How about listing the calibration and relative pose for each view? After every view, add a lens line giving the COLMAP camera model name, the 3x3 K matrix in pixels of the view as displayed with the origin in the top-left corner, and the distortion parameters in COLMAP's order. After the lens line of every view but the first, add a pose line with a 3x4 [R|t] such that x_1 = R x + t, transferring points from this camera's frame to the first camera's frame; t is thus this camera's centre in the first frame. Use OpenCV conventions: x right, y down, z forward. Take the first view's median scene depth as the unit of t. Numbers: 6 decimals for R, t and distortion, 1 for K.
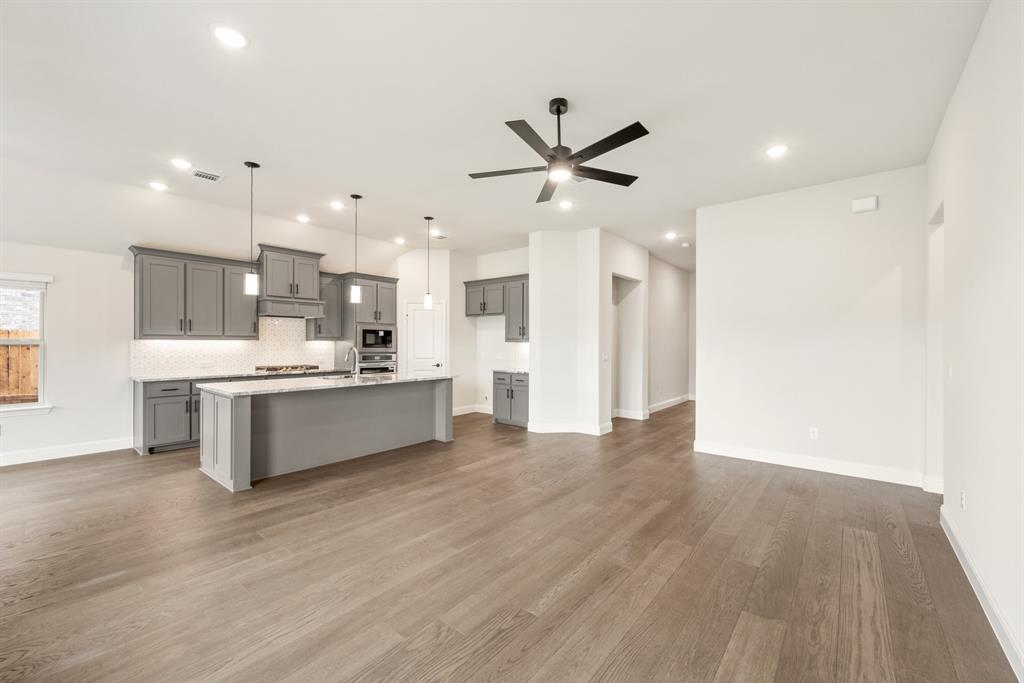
lens RADIAL K [[418.3, 0, 518.6], [0, 418.3, 341.6], [0, 0, 1]] dist [0.003587, -0.000257]
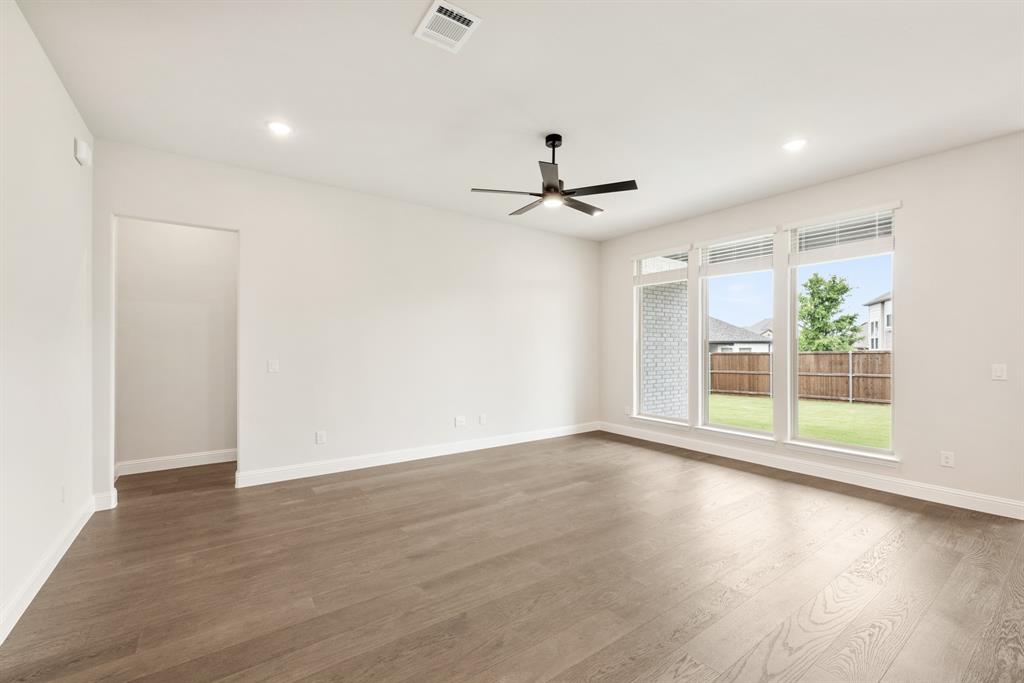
lens RADIAL K [[418.3, 0, 515.3], [0, 418.3, 342.6], [0, 0, 1]] dist [0.003587, -0.000257]
pose [[-0.967351, -0.003922, 0.253410, -0.048514], [-0.007480, 0.999886, -0.013081, 0.004674], [-0.253330, -0.014549, -0.967271, 1.027504]]
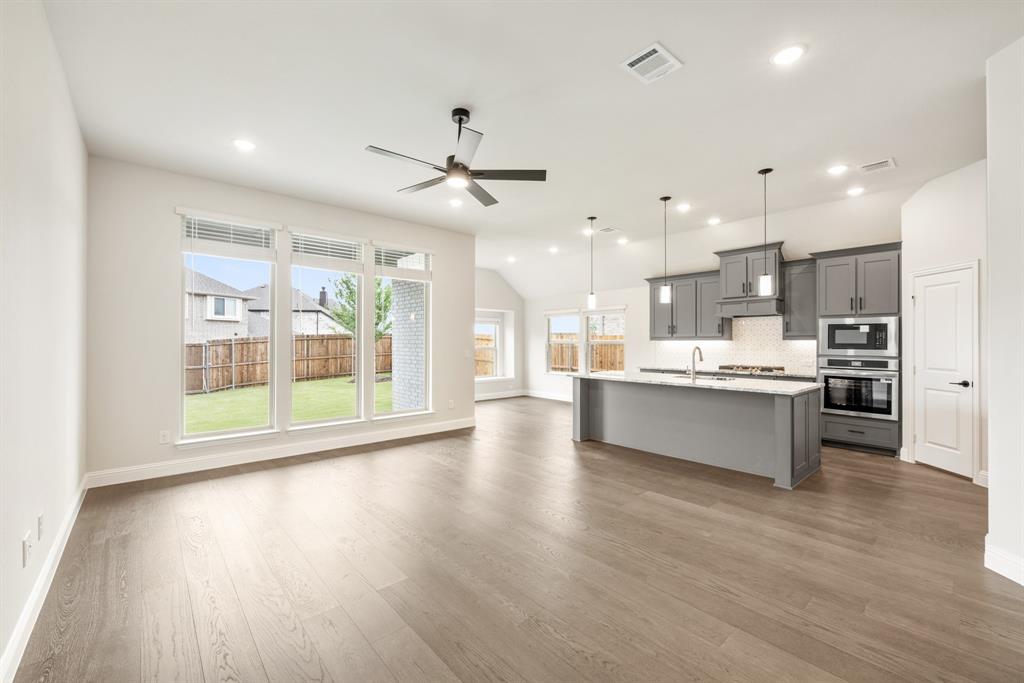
lens RADIAL K [[418.3, 0, 516.9], [0, 418.3, 339.8], [0, 0, 1]] dist [0.003587, -0.000257]
pose [[-0.148688, -0.011131, -0.988821, 0.523301], [0.000484, 0.999936, -0.011328, 0.007634], [0.988884, -0.002163, -0.148673, 0.625292]]
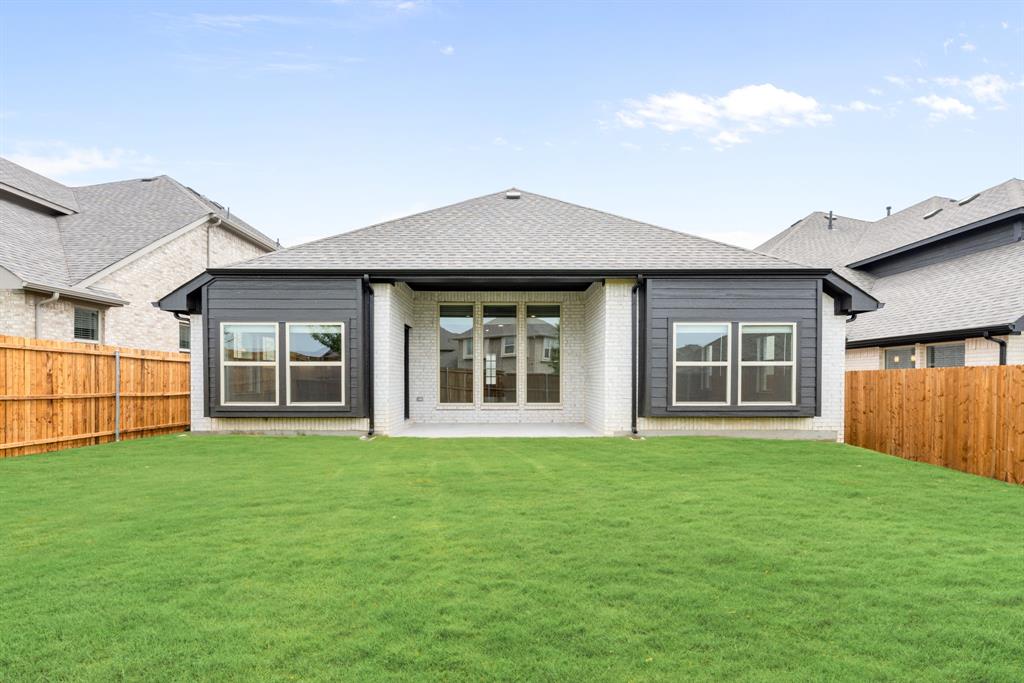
lens RADIAL K [[469.9, 0, 512.3], [0, 469.9, 381.5], [0, 0, 1]] dist [-0.001202, 0.000698]
pose [[0.767737, -0.004466, 0.640750, -1.377029], [-0.004632, 0.999911, 0.012519, 0.048312], [-0.640748, -0.012579, 0.767648, -1.315250]]
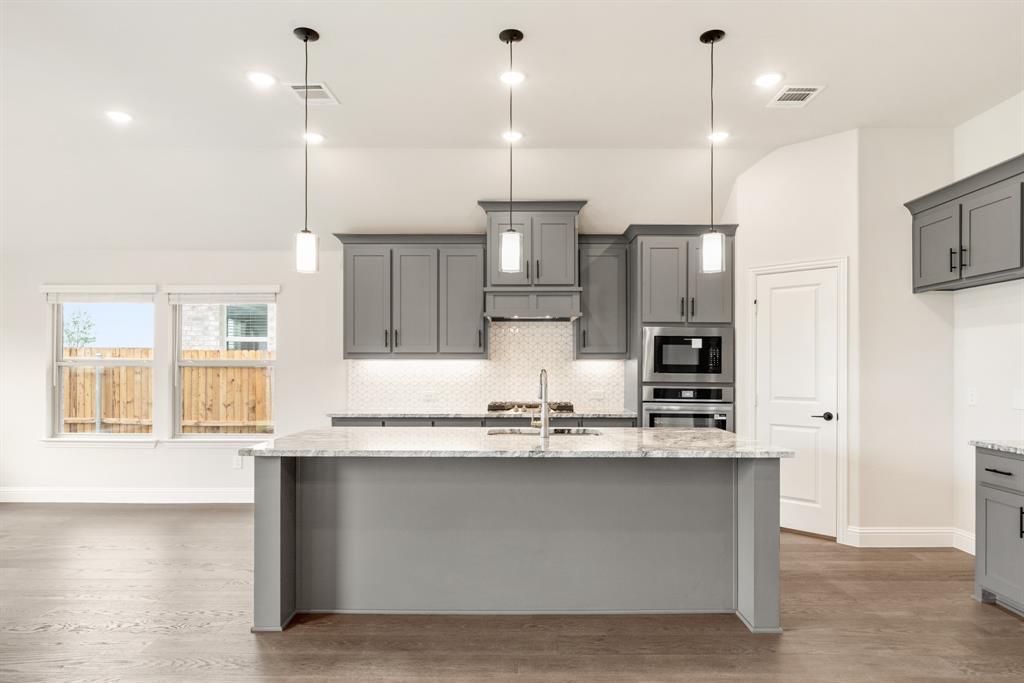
lens RADIAL K [[599.1, 0, 513.7], [0, 599.1, 368.1], [0, 0, 1]] dist [-0.001184, 0.005700]
pose [[0.630730, -0.003665, -0.775994, 0.088547], [0.003006, 0.999993, -0.002280, 0.011567], [0.775996, -0.000895, 0.630737, 0.468612]]
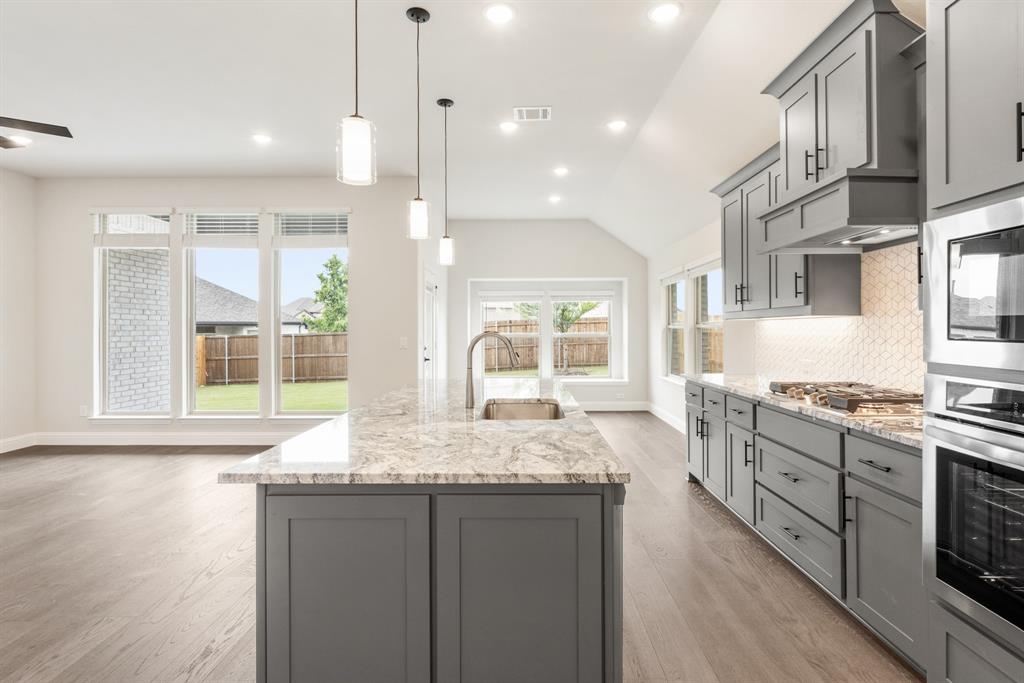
lens RADIAL K [[503.7, 0, 521.1], [0, 503.7, 325.4], [0, 0, 1]] dist [-0.015516, 0.000582]
pose [[-0.774041, -0.006202, -0.633105, -0.097468], [0.002719, 0.999910, -0.013119, 0.011606], [0.633129, -0.011876, -0.773955, 1.186656]]
